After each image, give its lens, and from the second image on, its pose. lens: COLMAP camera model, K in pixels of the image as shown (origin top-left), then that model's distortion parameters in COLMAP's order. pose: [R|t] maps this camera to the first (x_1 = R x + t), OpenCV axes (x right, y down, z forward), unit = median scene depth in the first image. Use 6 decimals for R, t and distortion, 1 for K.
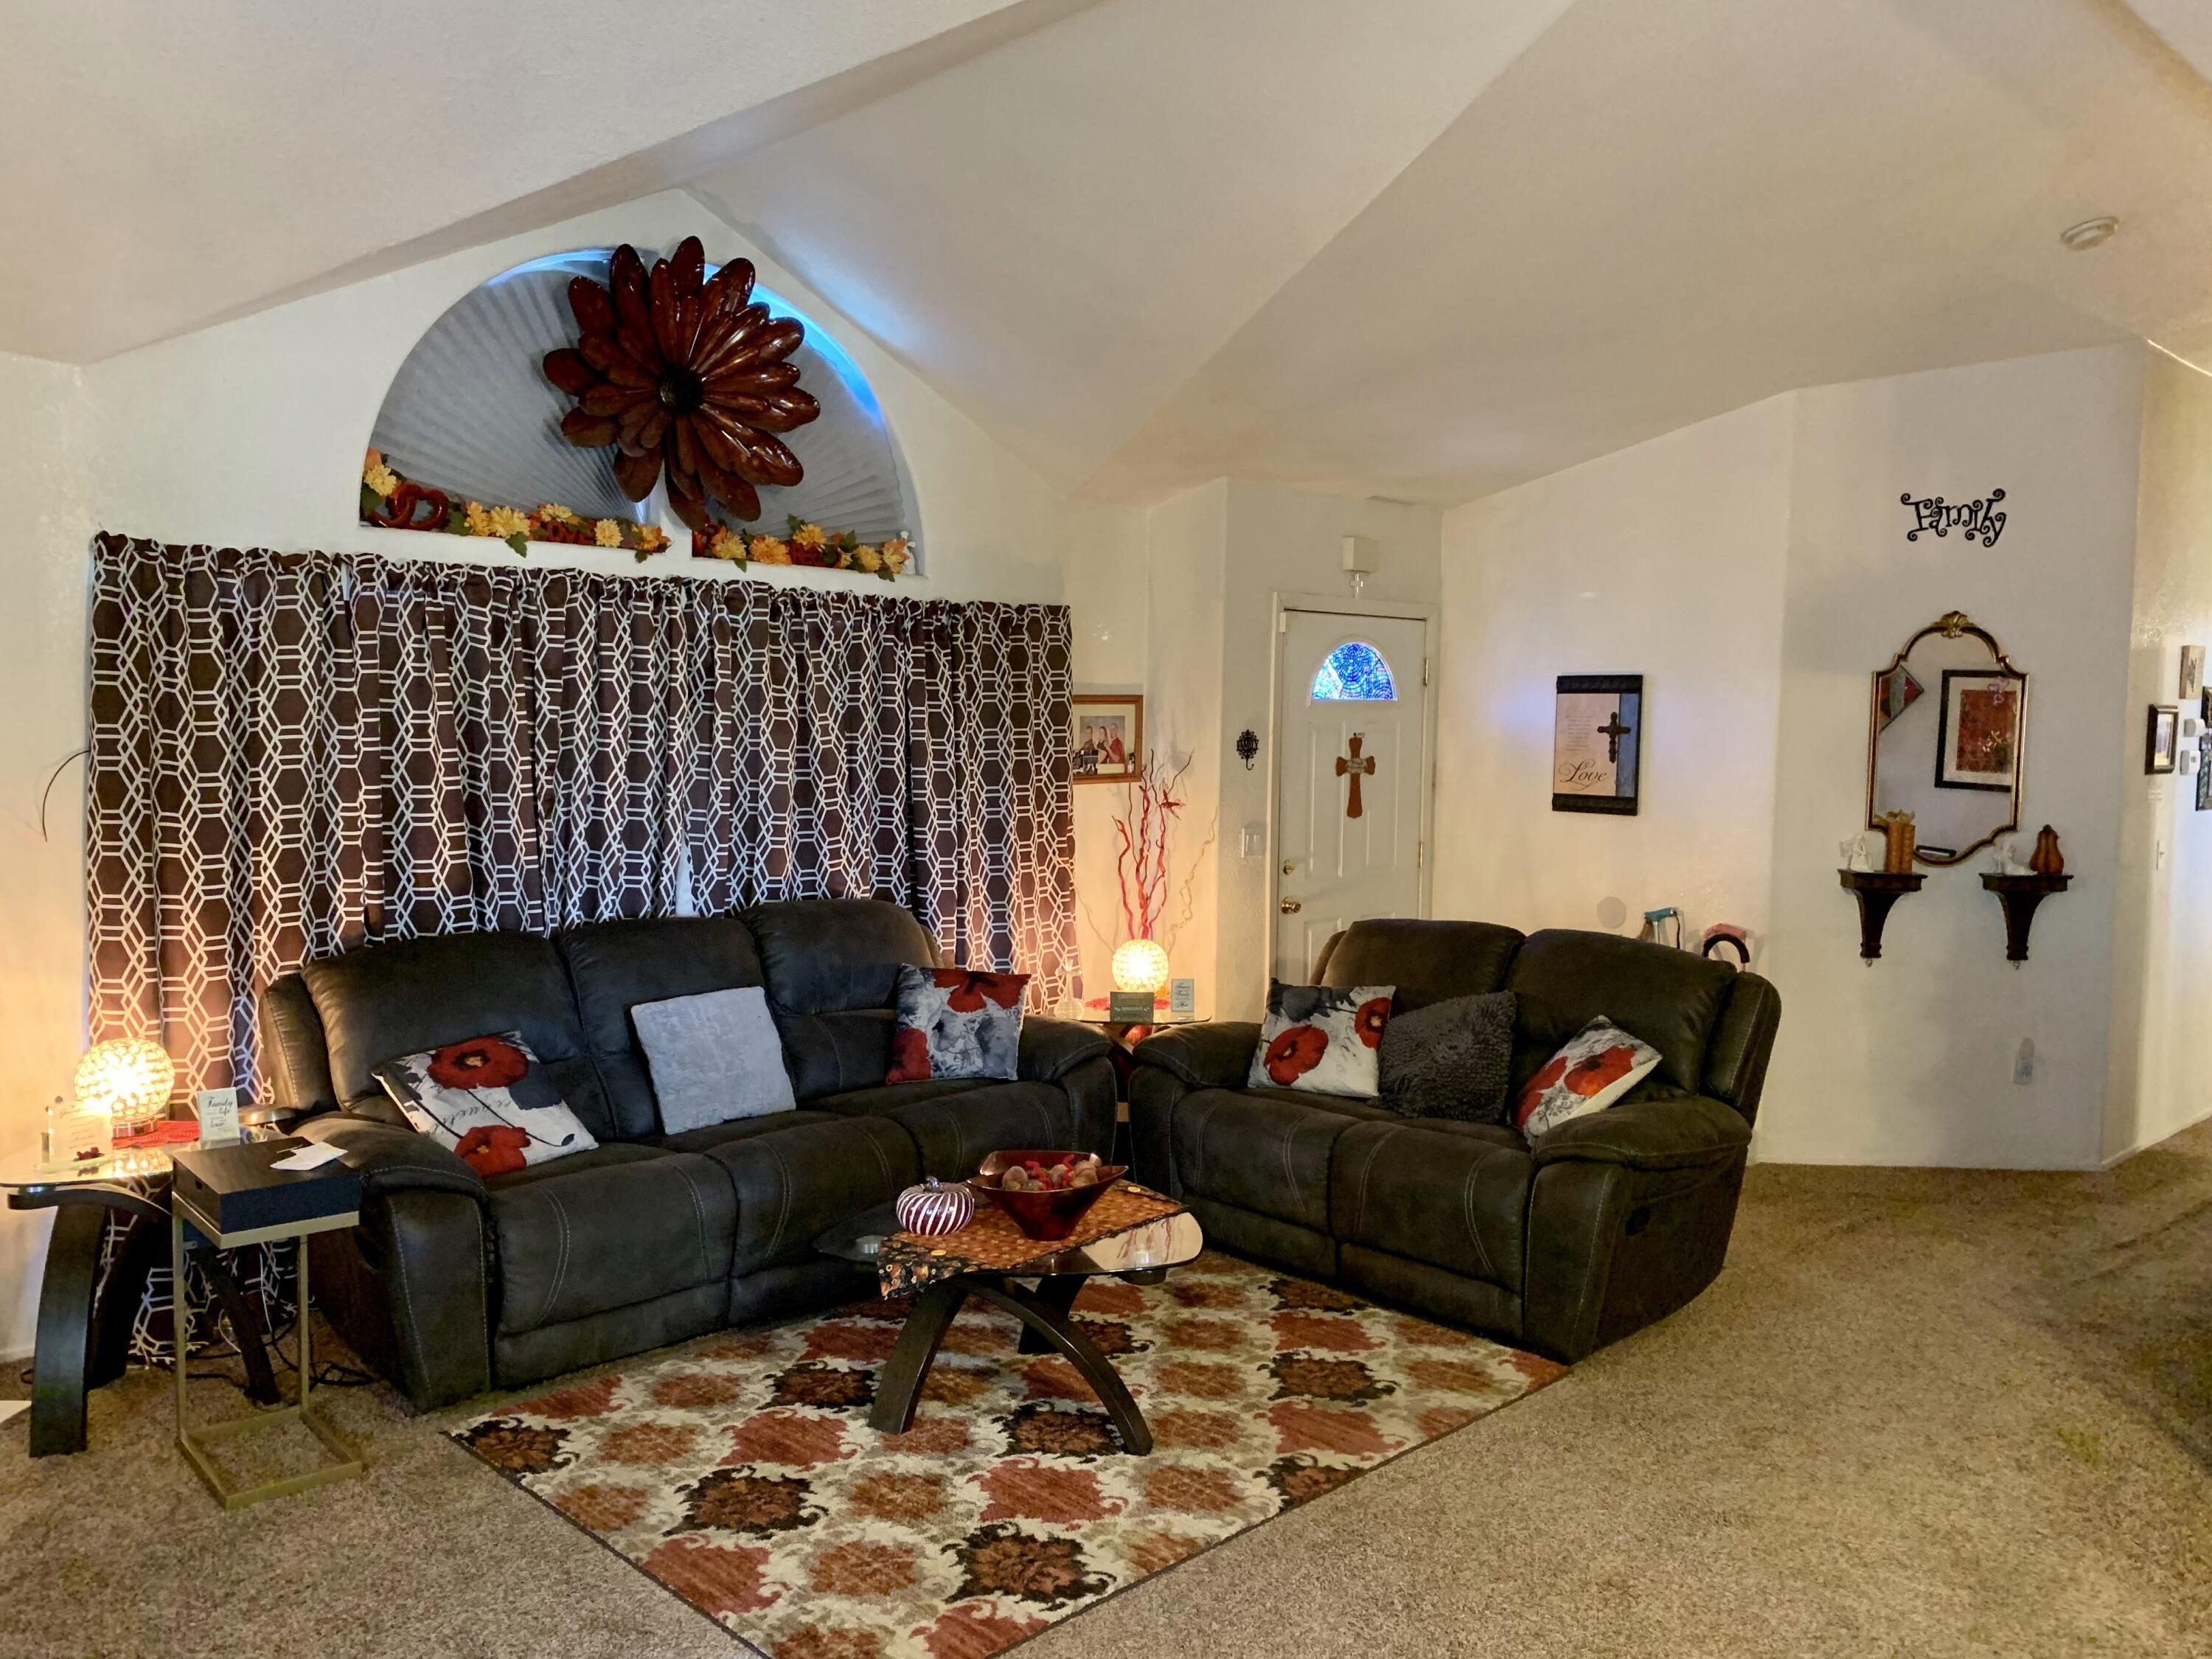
lens RADIAL K [[1688.4, 0, 1130.0], [0, 1688.4, 826.5], [0, 0, 1]] dist [0.003505, -0.008057]
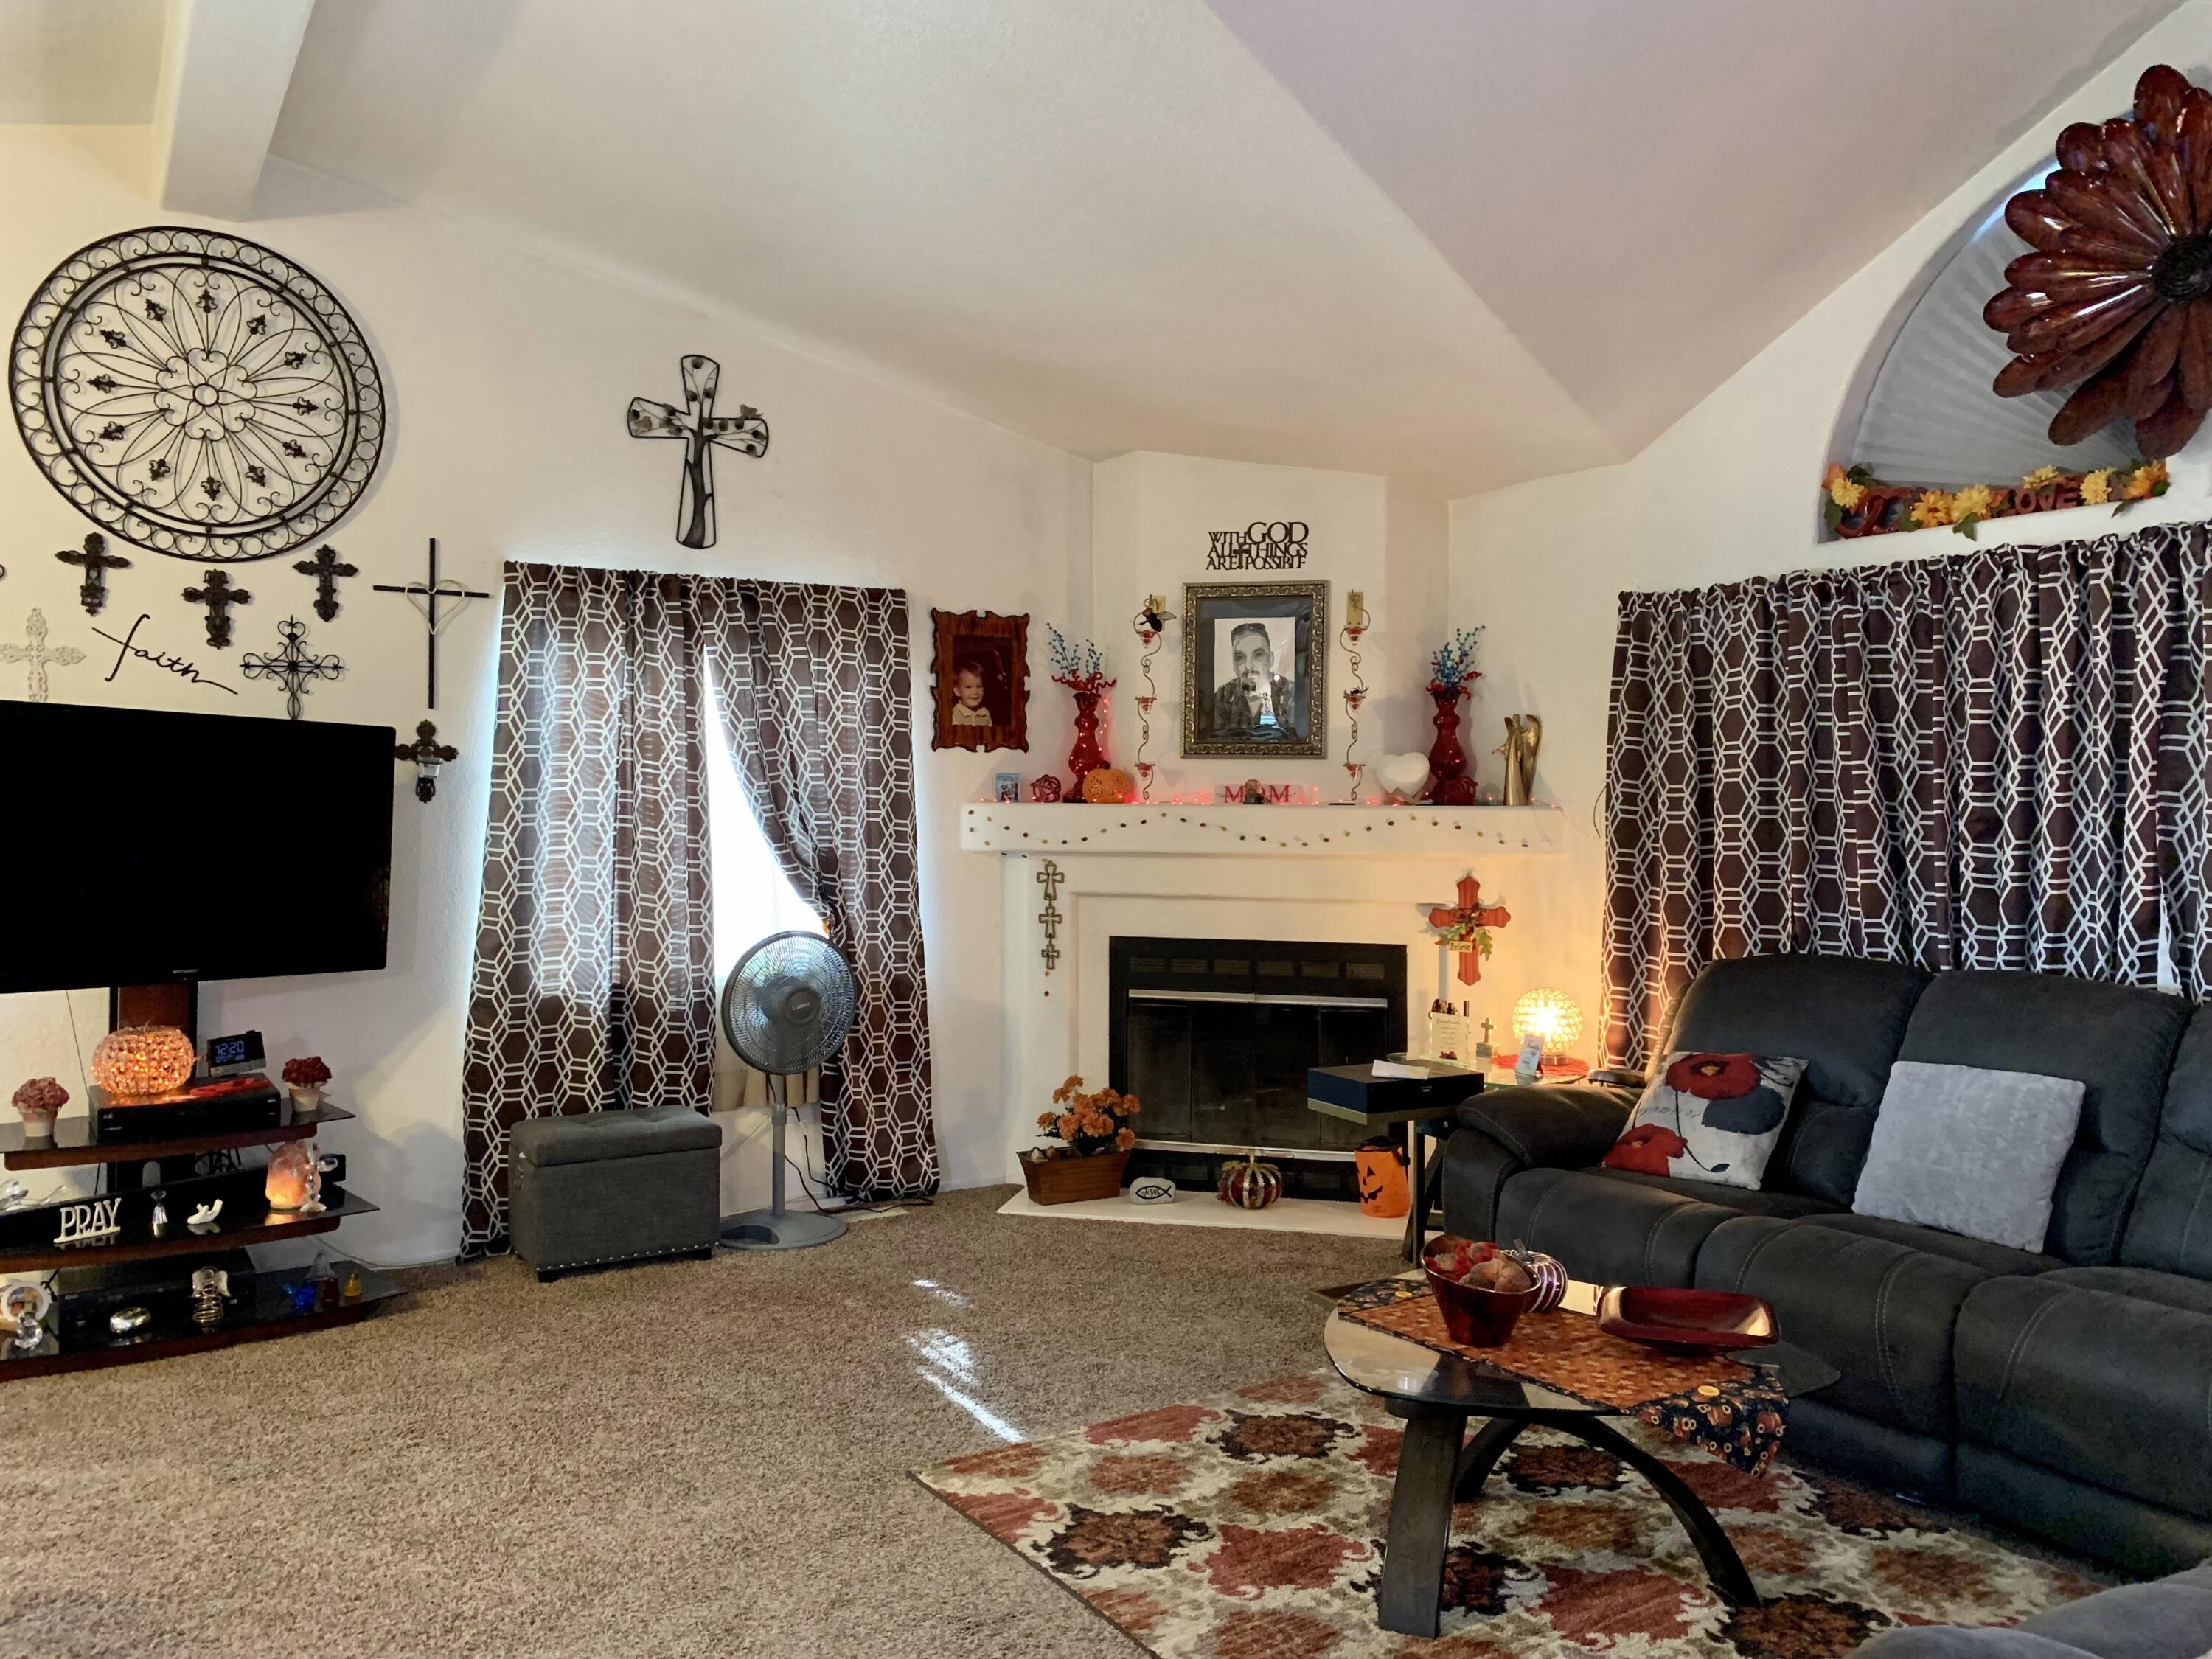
lens RADIAL K [[1703.4, 0, 1106.0], [0, 1703.4, 829.5], [0, 0, 1]] dist [0.124067, -0.175652]
pose [[-0.200549, 0.010555, -0.979627, 0.850583], [-0.062198, 0.997787, 0.023484, -0.005633], [0.977707, 0.065641, -0.199449, 1.055614]]
